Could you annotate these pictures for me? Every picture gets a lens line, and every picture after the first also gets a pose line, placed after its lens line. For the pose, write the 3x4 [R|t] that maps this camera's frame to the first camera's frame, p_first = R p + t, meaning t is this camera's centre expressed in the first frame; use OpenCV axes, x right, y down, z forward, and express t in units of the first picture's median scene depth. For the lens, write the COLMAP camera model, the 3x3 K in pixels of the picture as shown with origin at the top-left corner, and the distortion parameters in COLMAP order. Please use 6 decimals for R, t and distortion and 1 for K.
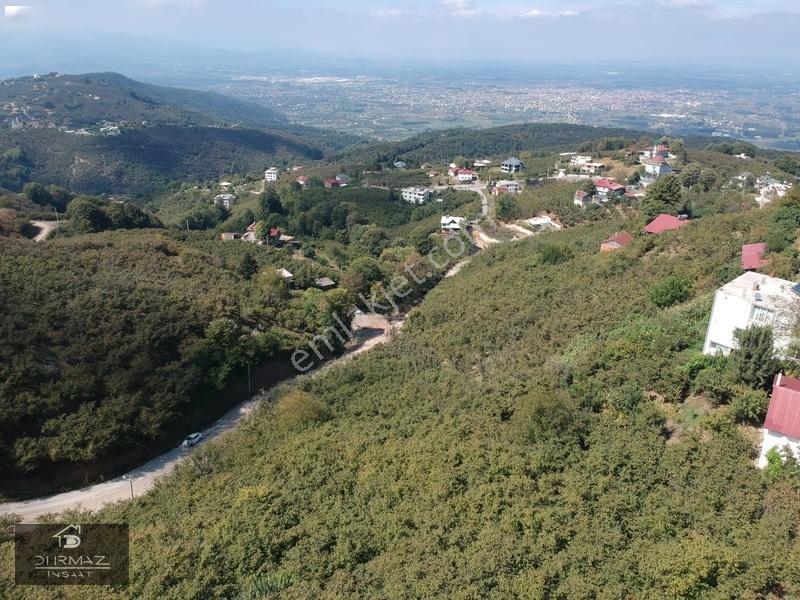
lens RADIAL K [[599.3, 0, 408.8], [0, 599.3, 301.9], [0, 0, 1]] dist [0.119193, -0.240008]
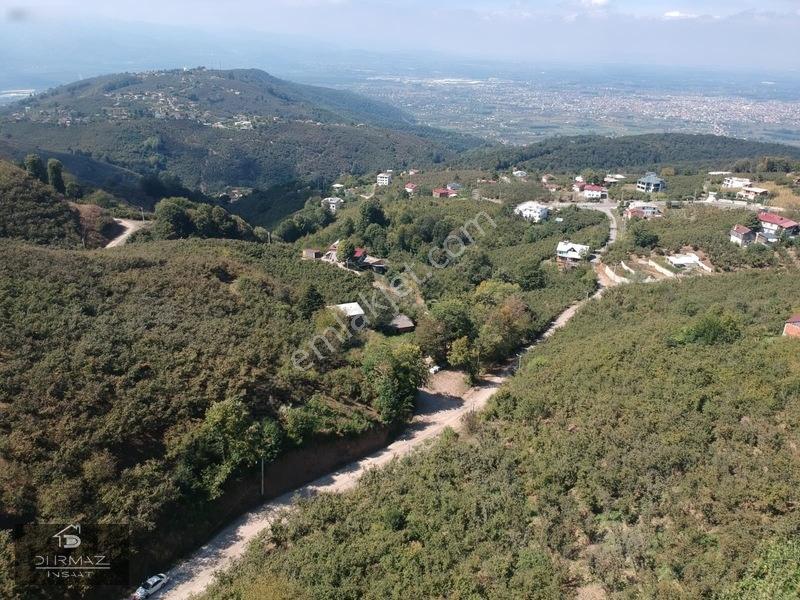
lens RADIAL K [[591.2, 0, 410.6], [0, 591.2, 297.5], [0, 0, 1]] dist [0.071690, -0.141721]
pose [[0.978552, 0.089088, -0.185741, 0.010519], [-0.089785, 0.995950, 0.004674, -0.041786], [0.185405, 0.012103, 0.982588, 0.117331]]
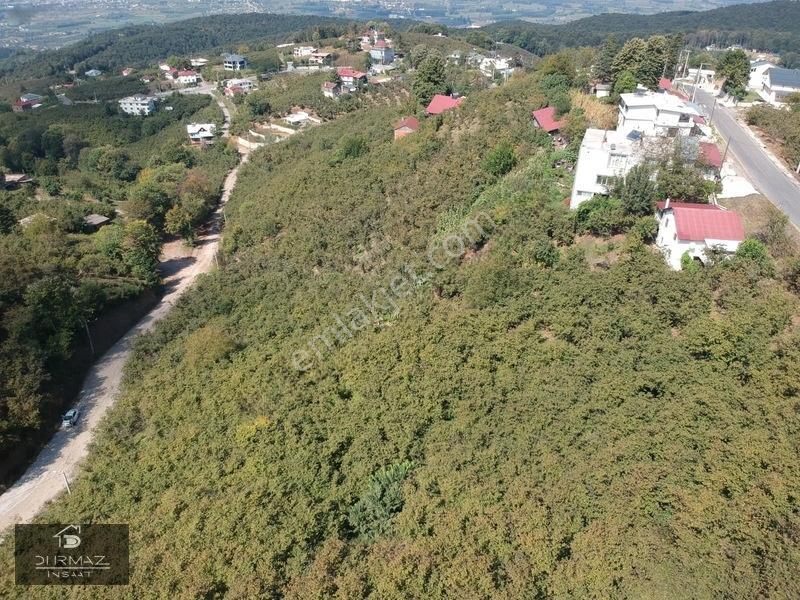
lens RADIAL K [[602.6, 0, 415.9], [0, 602.6, 304.1], [0, 0, 1]] dist [0.072385, -0.147478]
pose [[0.873461, -0.251542, 0.416884, -0.076368], [0.181605, 0.962735, 0.200401, -0.004351], [-0.451759, -0.099335, 0.886593, 0.008566]]
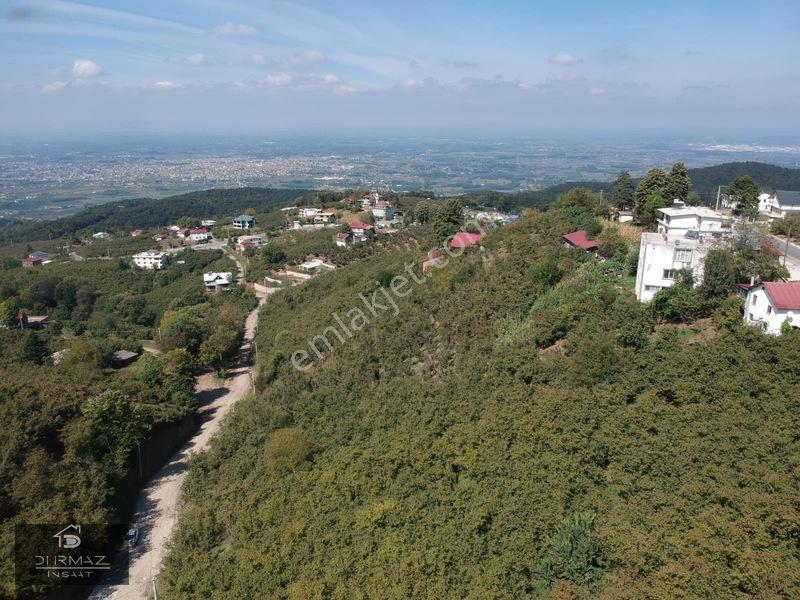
lens RADIAL K [[602.6, 0, 415.9], [0, 602.6, 304.1], [0, 0, 1]] dist [0.072385, -0.147478]
pose [[0.849385, -0.155645, 0.504302, -0.121658], [0.208051, 0.976894, -0.048913, 0.013889], [-0.485037, 0.146466, 0.862141, 0.029865]]
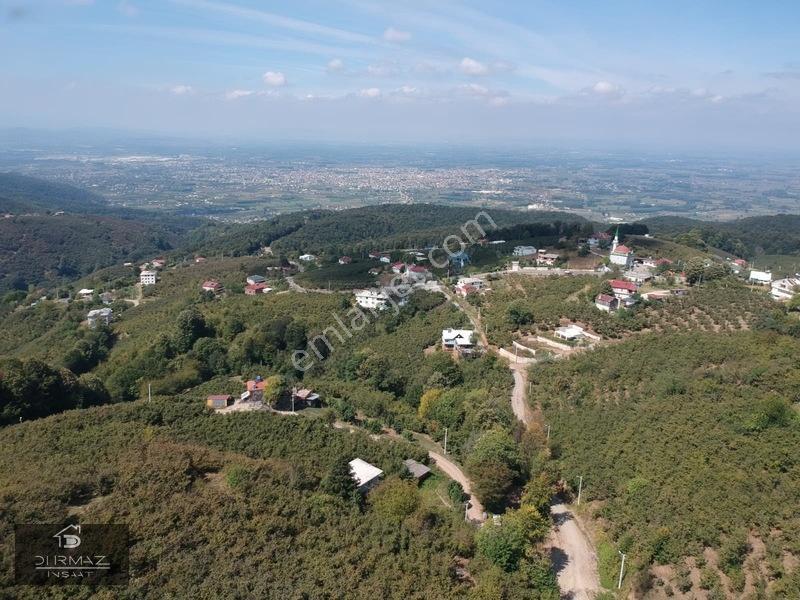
lens RADIAL K [[582.2, 0, 401.3], [0, 582.2, 312.9], [0, 0, 1]] dist [0.121654, -0.212134]
pose [[0.954269, -0.075426, 0.289276, -0.191578], [0.101688, 0.991845, -0.076836, -0.091895], [-0.281122, 0.102738, 0.954157, 0.199877]]
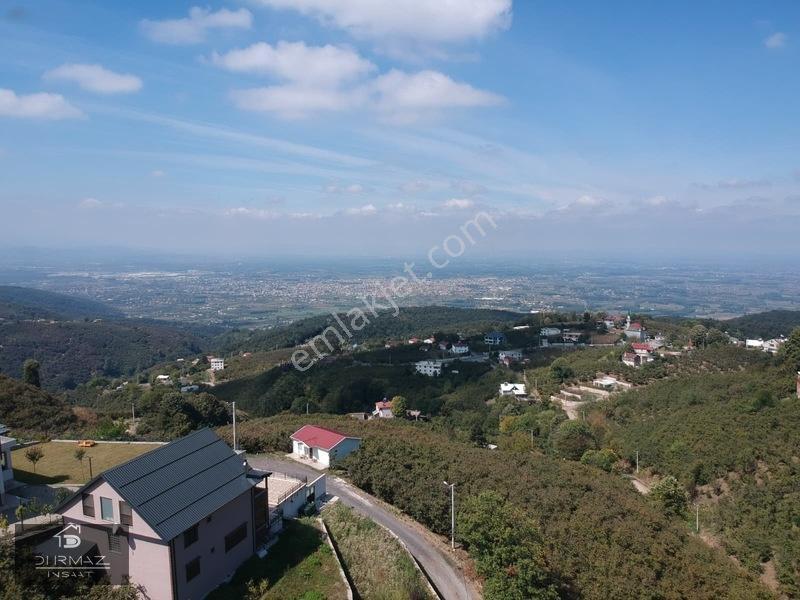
lens RADIAL K [[605.3, 0, 387.0], [0, 605.3, 266.0], [0, 0, 1]] dist [0.137000, -0.267341]
pose [[0.955918, -0.011654, 0.293403, -0.357762], [0.115260, 0.933907, -0.338426, -0.000963], [-0.270068, 0.357326, 0.894082, 0.041069]]
